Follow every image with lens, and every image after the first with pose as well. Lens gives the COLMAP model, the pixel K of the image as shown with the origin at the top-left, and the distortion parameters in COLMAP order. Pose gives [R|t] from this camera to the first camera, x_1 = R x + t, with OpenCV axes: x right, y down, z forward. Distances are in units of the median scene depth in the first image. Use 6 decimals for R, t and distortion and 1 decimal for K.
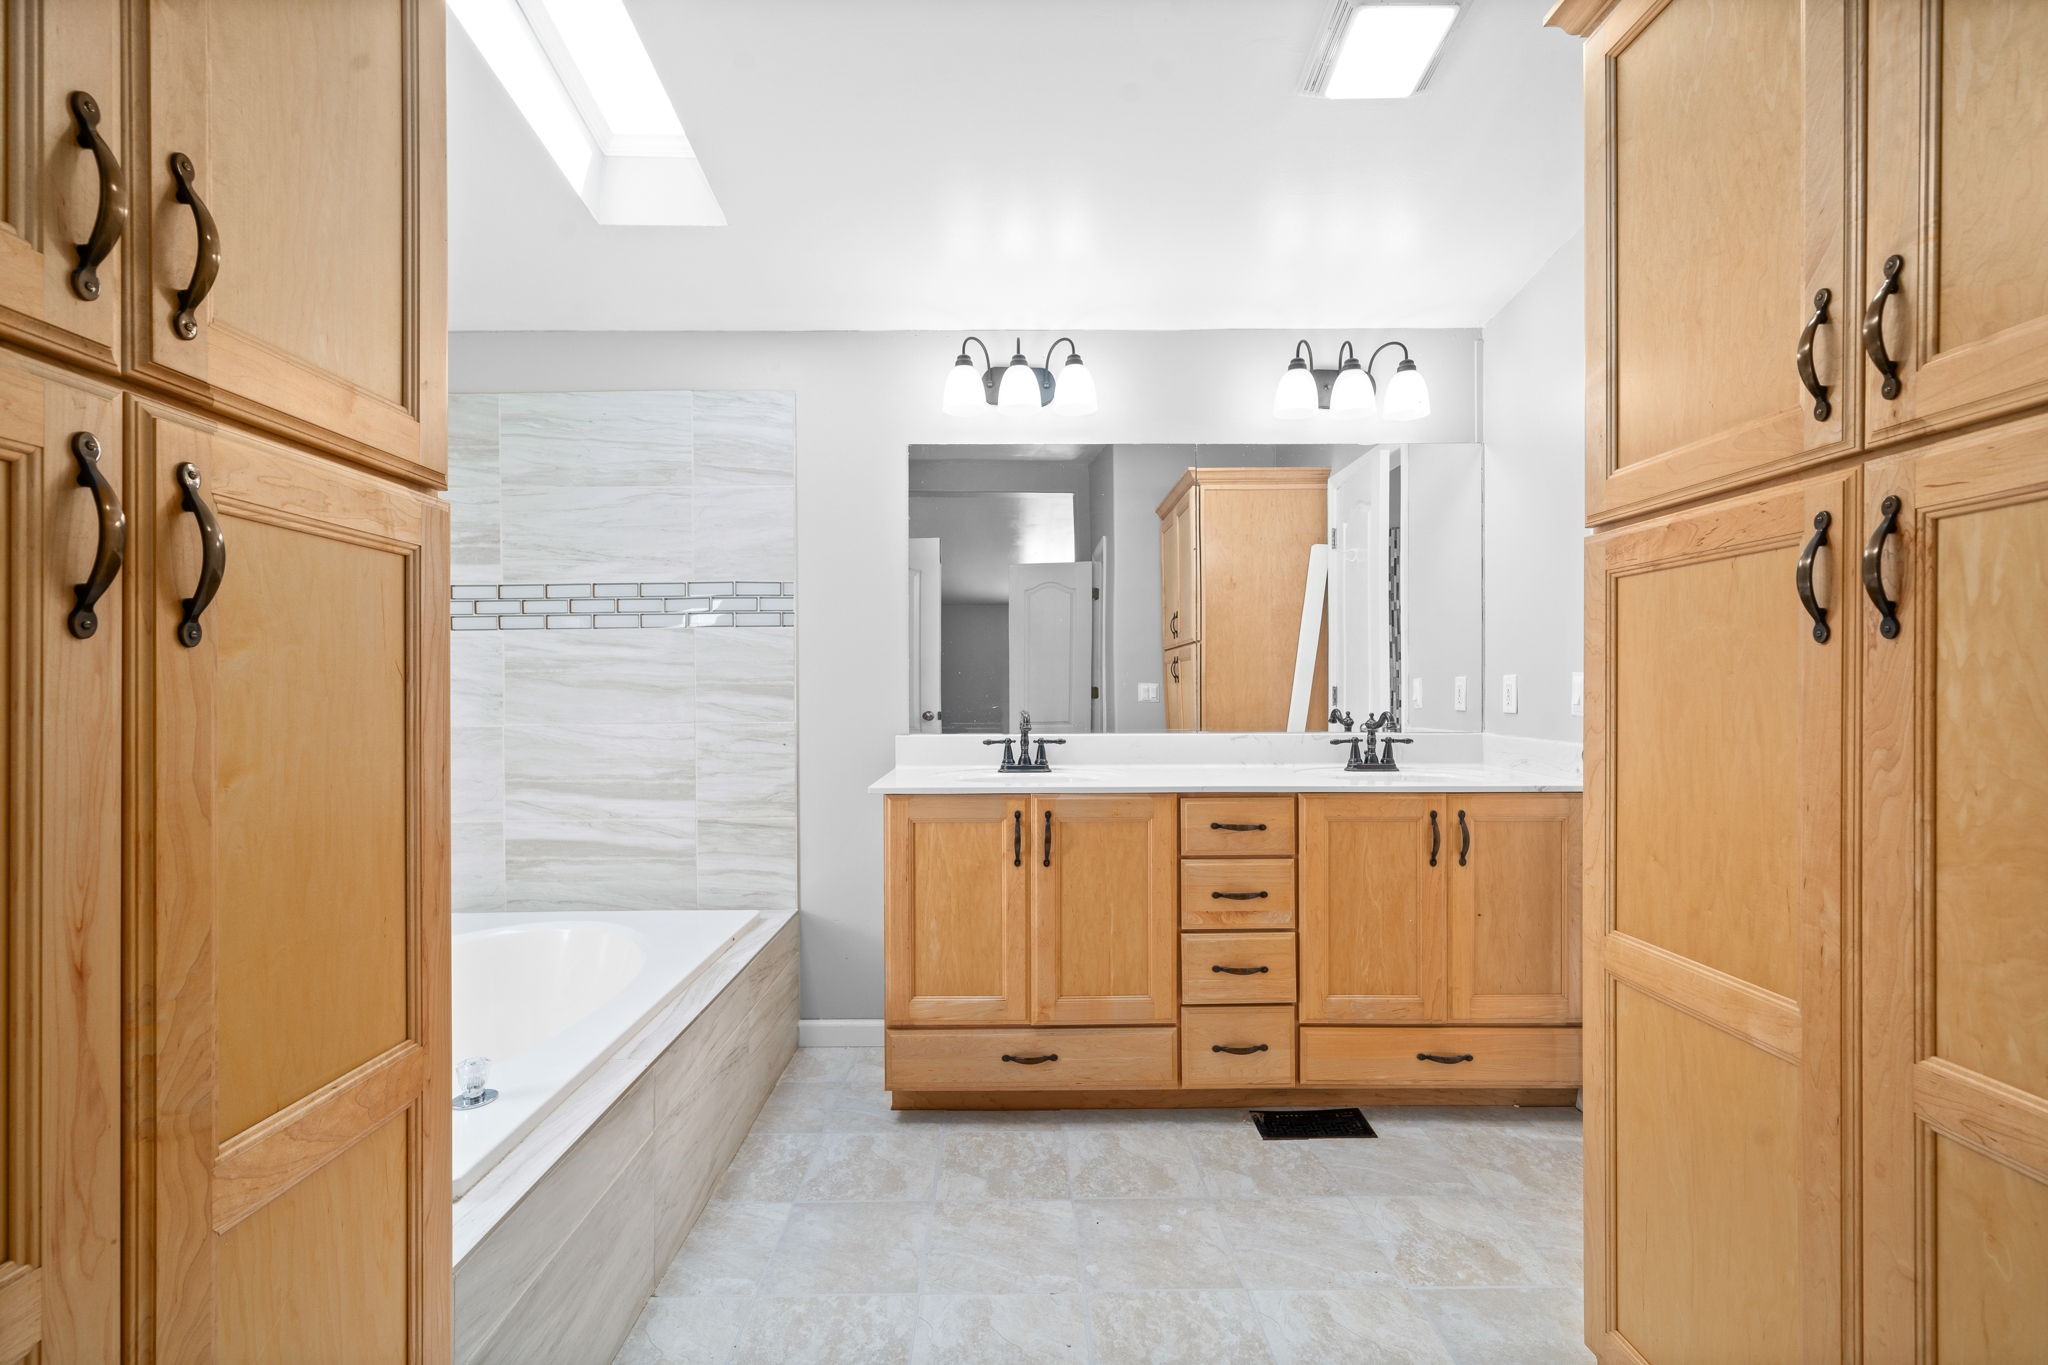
lens RADIAL K [[898.7, 0, 1013.8], [0, 898.7, 703.5], [0, 0, 1]] dist [-0.000242, -0.000088]
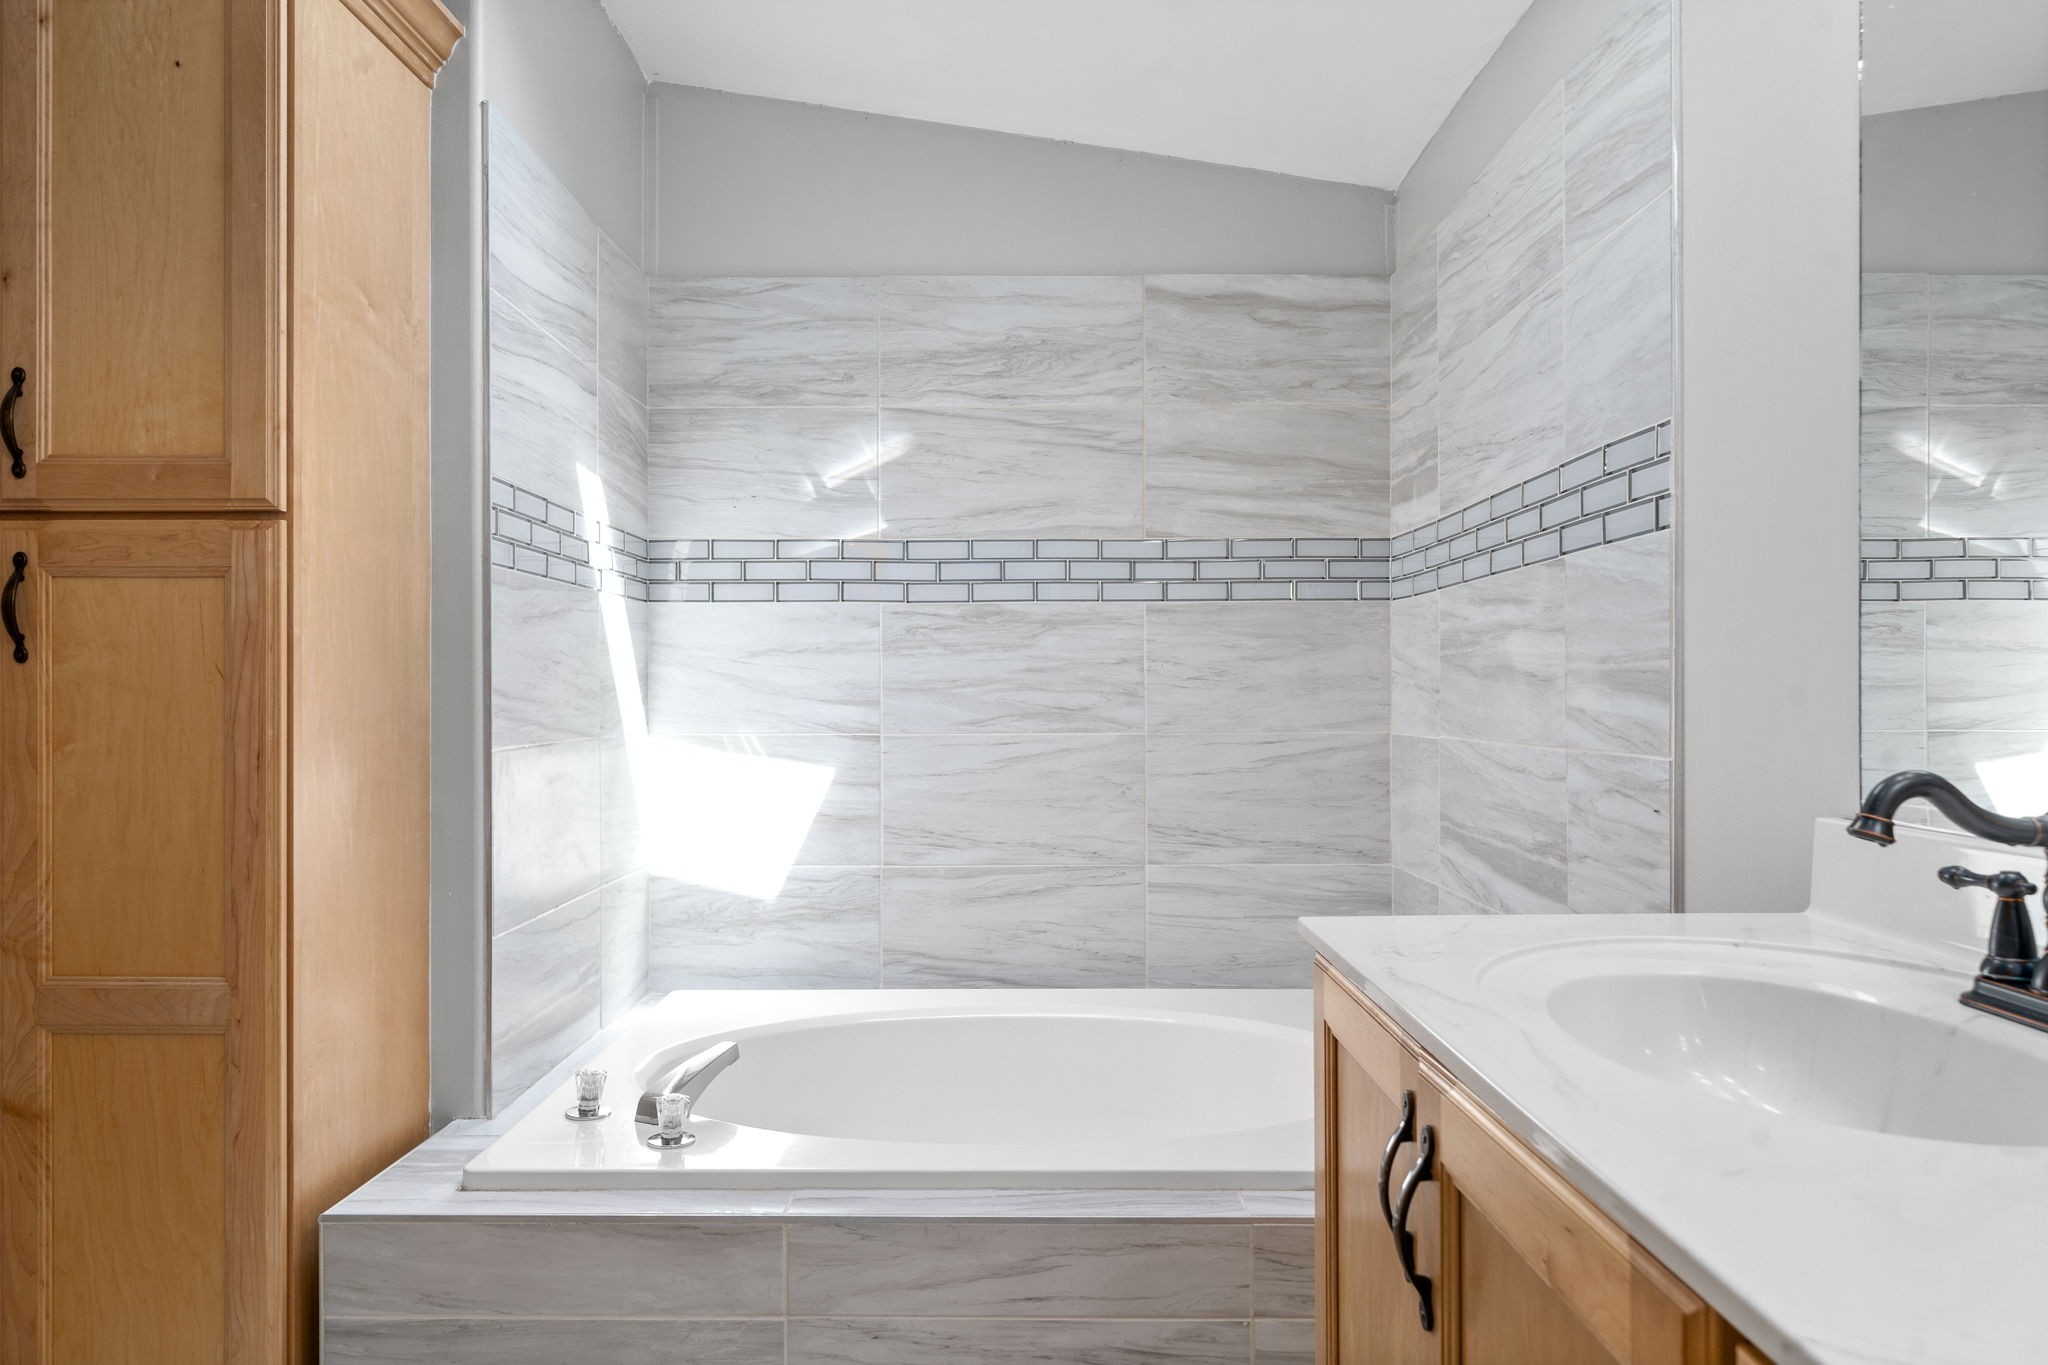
lens RADIAL K [[1289.8, 0, 1024.5], [0, 1289.8, 689.8], [0, 0, 1]] dist [-0.002069, 0.000117]
pose [[-0.013423, 0.004940, -0.999898, 0.354907], [-0.010559, 0.999931, 0.005082, -0.011057], [0.999854, 0.010626, -0.013370, 0.714262]]
